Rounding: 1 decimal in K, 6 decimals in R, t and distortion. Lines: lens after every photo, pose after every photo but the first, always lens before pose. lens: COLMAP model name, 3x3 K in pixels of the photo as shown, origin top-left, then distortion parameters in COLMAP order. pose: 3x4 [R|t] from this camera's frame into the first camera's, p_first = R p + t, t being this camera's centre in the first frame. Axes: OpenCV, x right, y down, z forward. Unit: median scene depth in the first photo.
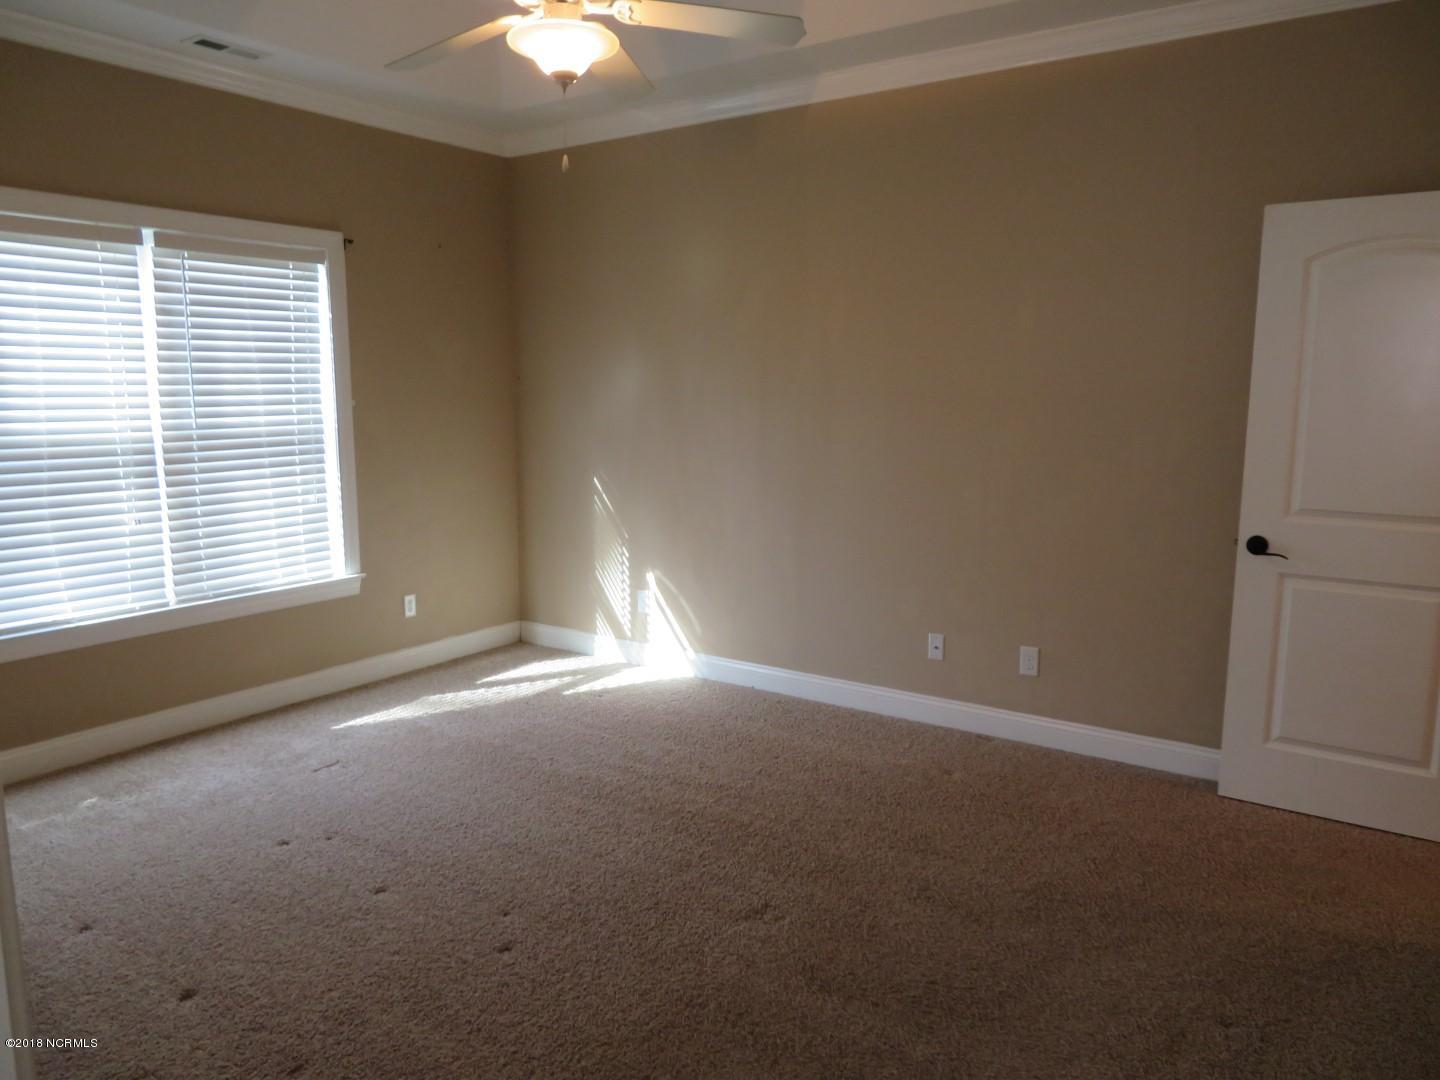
lens RADIAL K [[1028.4, 0, 724.6], [0, 1028.4, 540.3], [0, 0, 1]] dist [-0.012110, 0.009809]
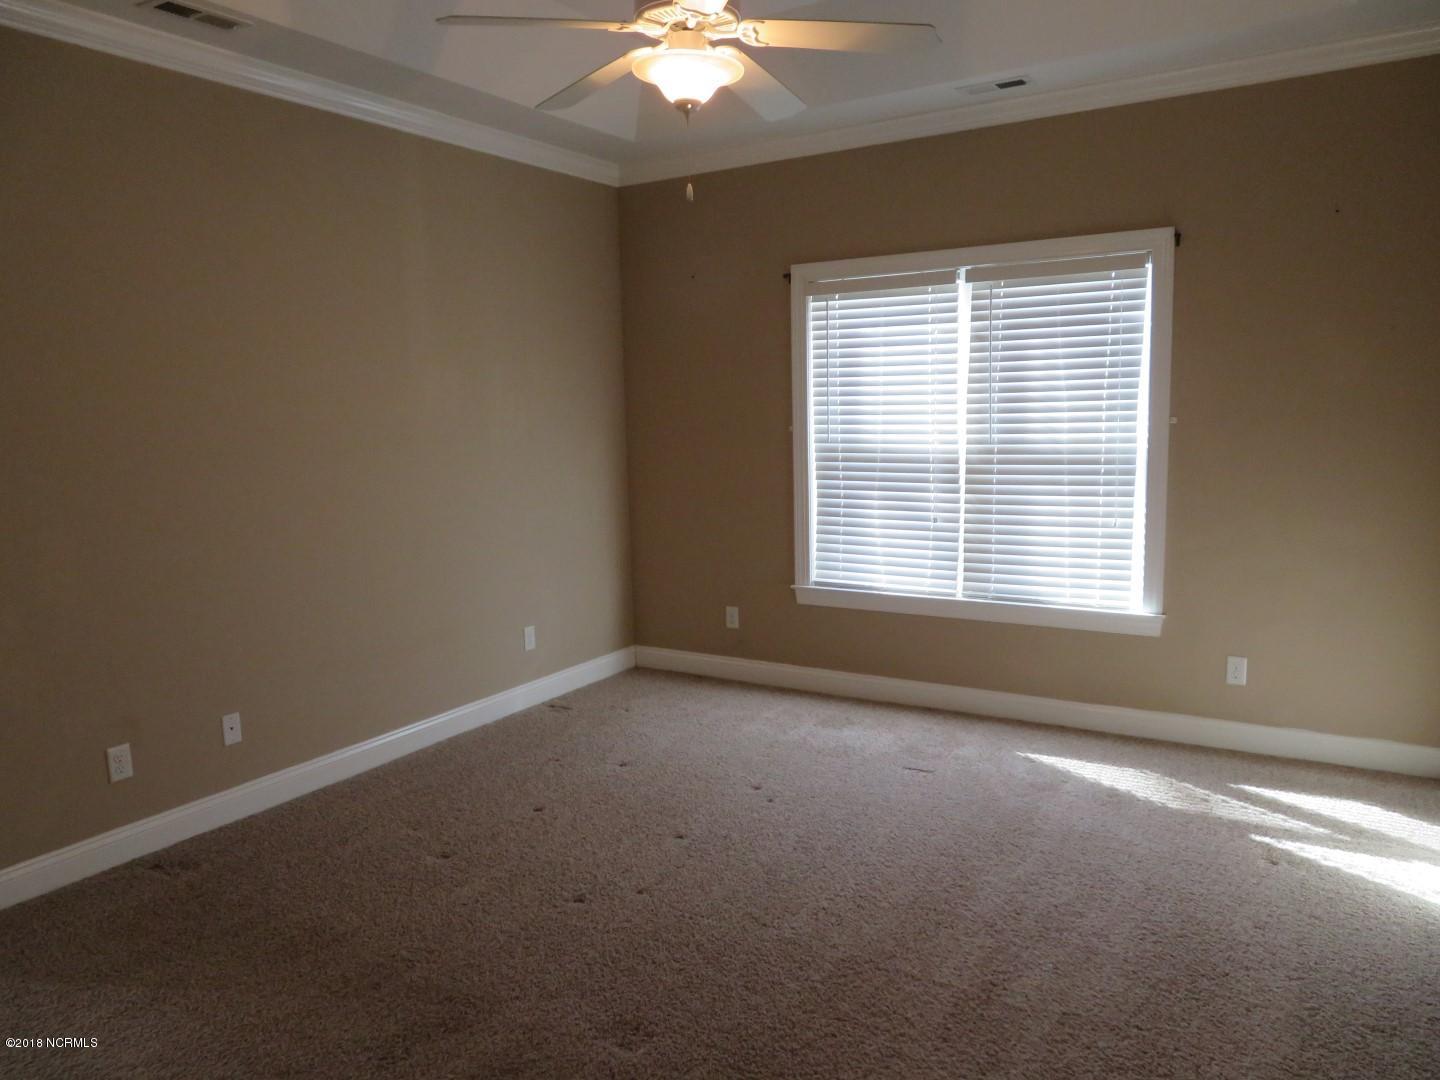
lens RADIAL K [[1028.4, 0, 724.3], [0, 1028.4, 540.0], [0, 0, 1]] dist [-0.012110, 0.009809]
pose [[0.062968, 0.129767, -0.989543, 0.556498], [-0.128358, 0.984329, 0.120916, -0.101860], [0.989727, 0.119402, 0.078638, 0.637250]]
